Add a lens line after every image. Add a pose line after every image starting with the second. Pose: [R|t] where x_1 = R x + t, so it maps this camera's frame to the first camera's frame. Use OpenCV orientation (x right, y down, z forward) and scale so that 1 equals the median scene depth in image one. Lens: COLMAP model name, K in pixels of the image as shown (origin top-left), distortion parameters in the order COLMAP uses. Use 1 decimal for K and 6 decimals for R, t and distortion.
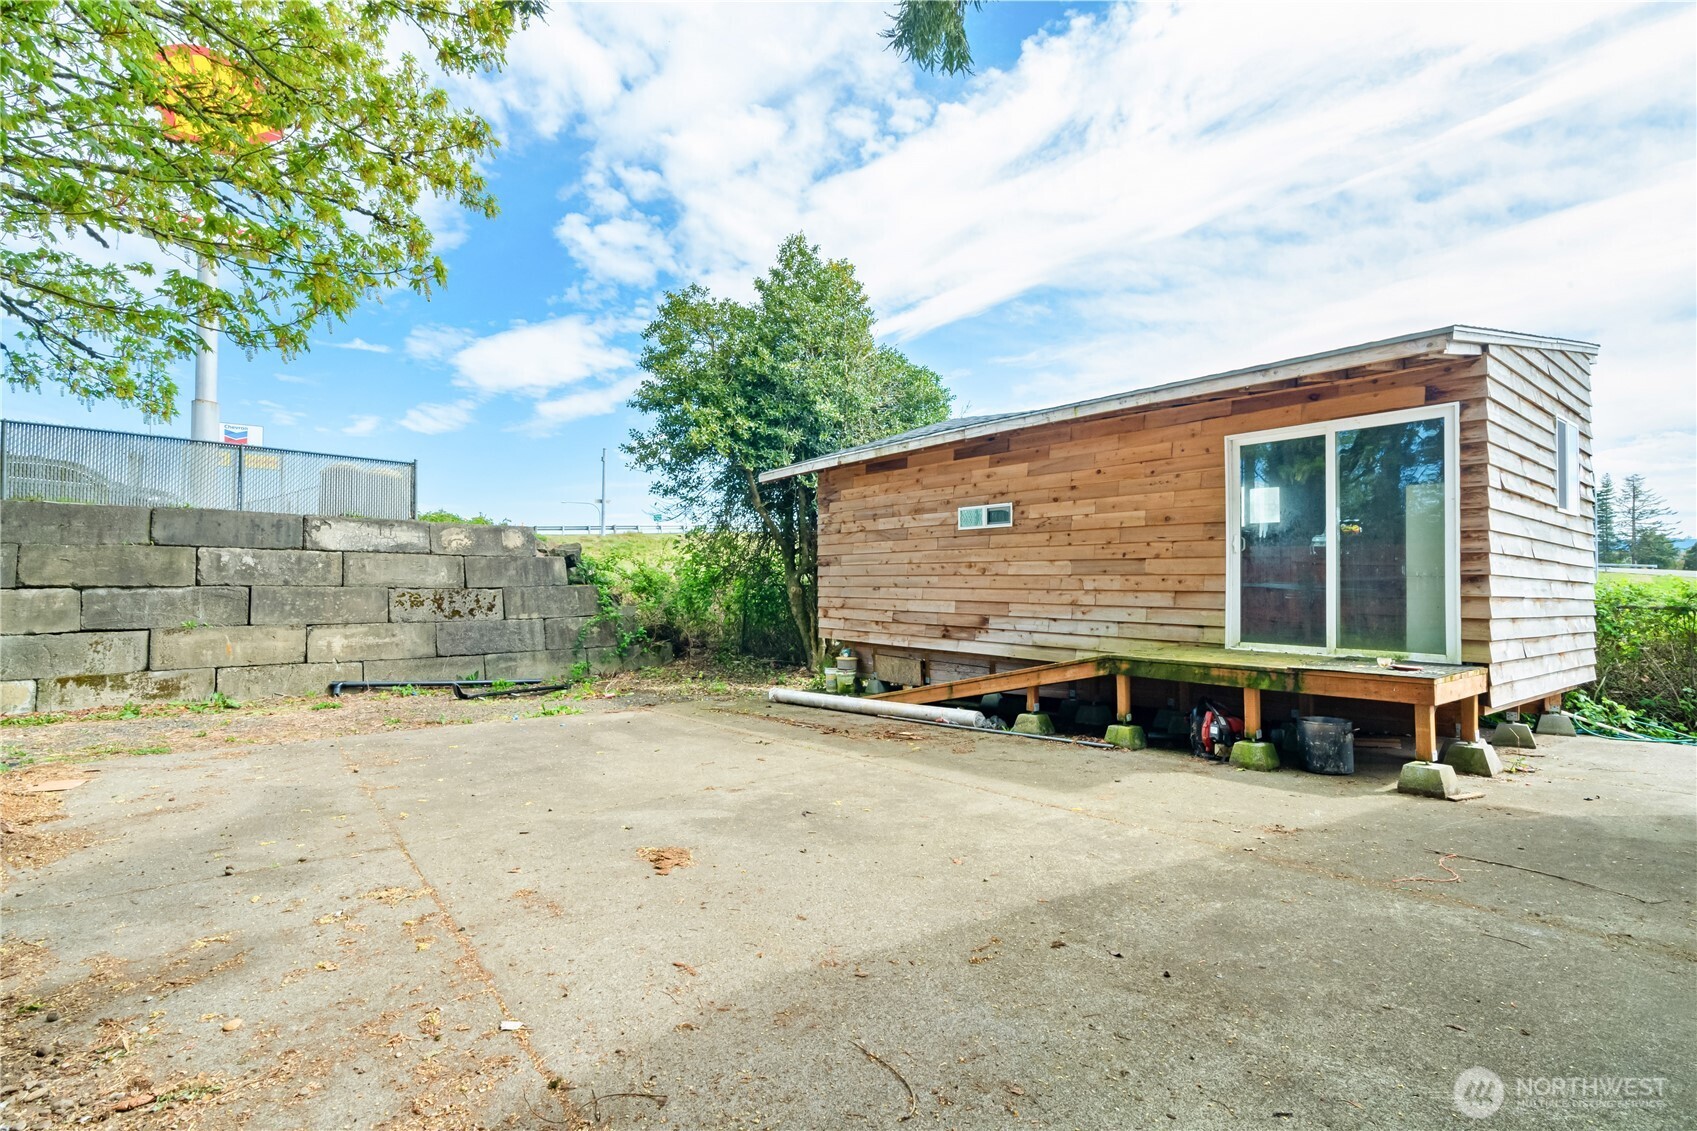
lens RADIAL K [[763.0, 0, 849.3], [0, 763.0, 566.9], [0, 0, 1]] dist [-0.008149, 0.003131]
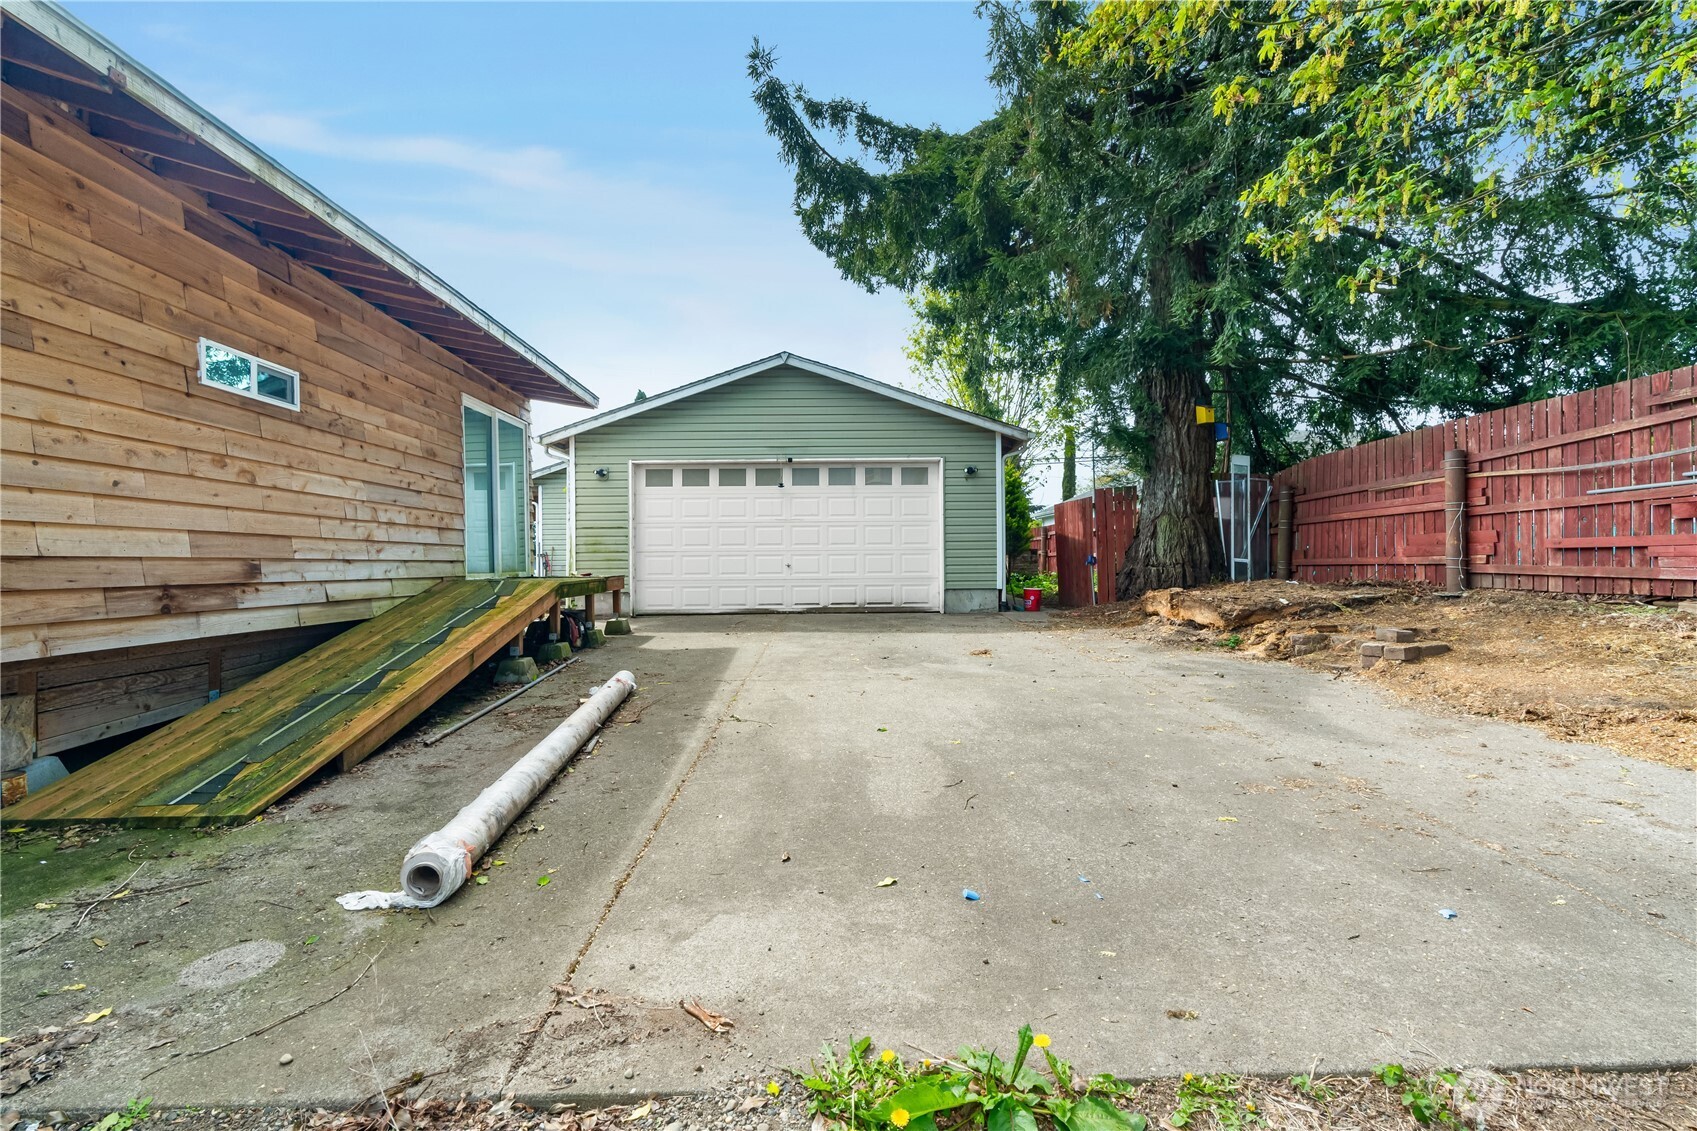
lens RADIAL K [[763.0, 0, 847.0], [0, 763.0, 567.5], [0, 0, 1]] dist [-0.008149, 0.003131]
pose [[-0.807805, 0.004915, 0.589429, -0.432594], [0.000346, 0.999969, -0.007864, 0.066146], [-0.589450, -0.006149, -0.807782, 1.071615]]
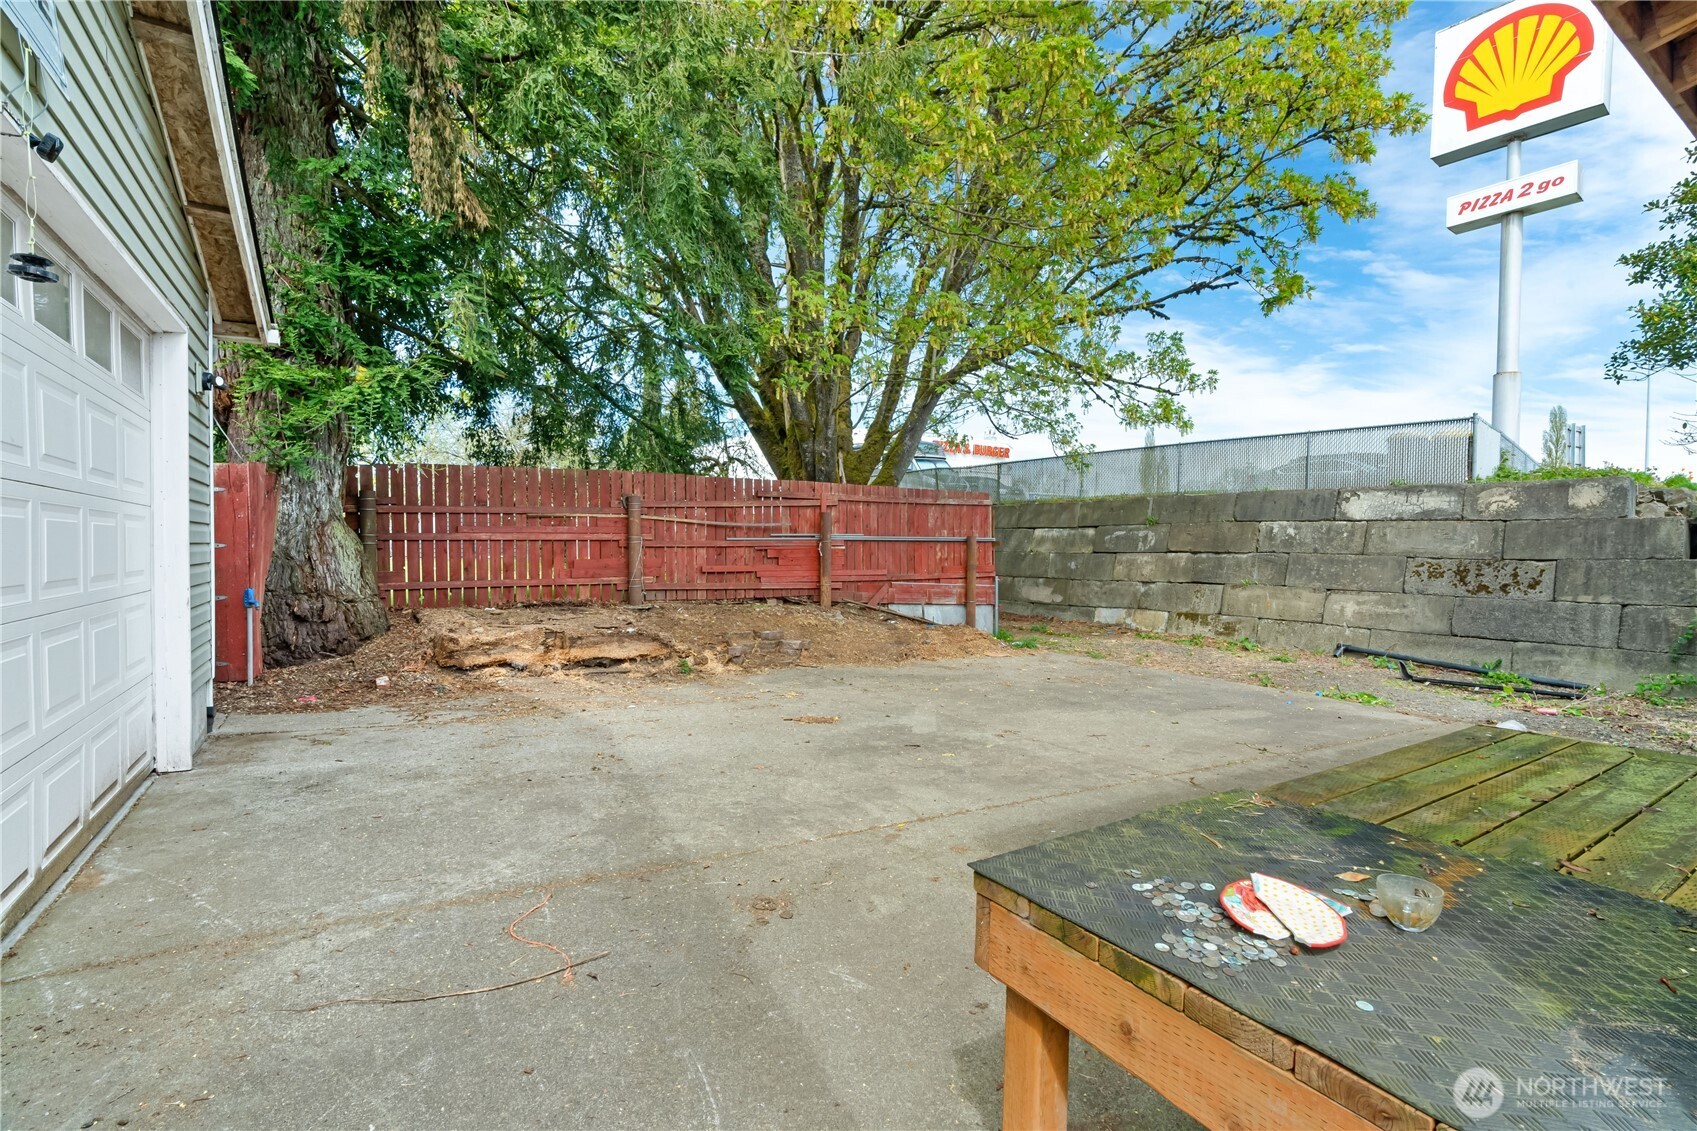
lens RADIAL K [[763.0, 0, 849.4], [0, 763.0, 569.5], [0, 0, 1]] dist [-0.008149, 0.003131]
pose [[-0.083667, 0.029958, -0.996043, 0.491686], [0.007575, 0.999538, 0.029427, 0.011620], [0.996465, -0.005083, -0.083855, 0.455810]]
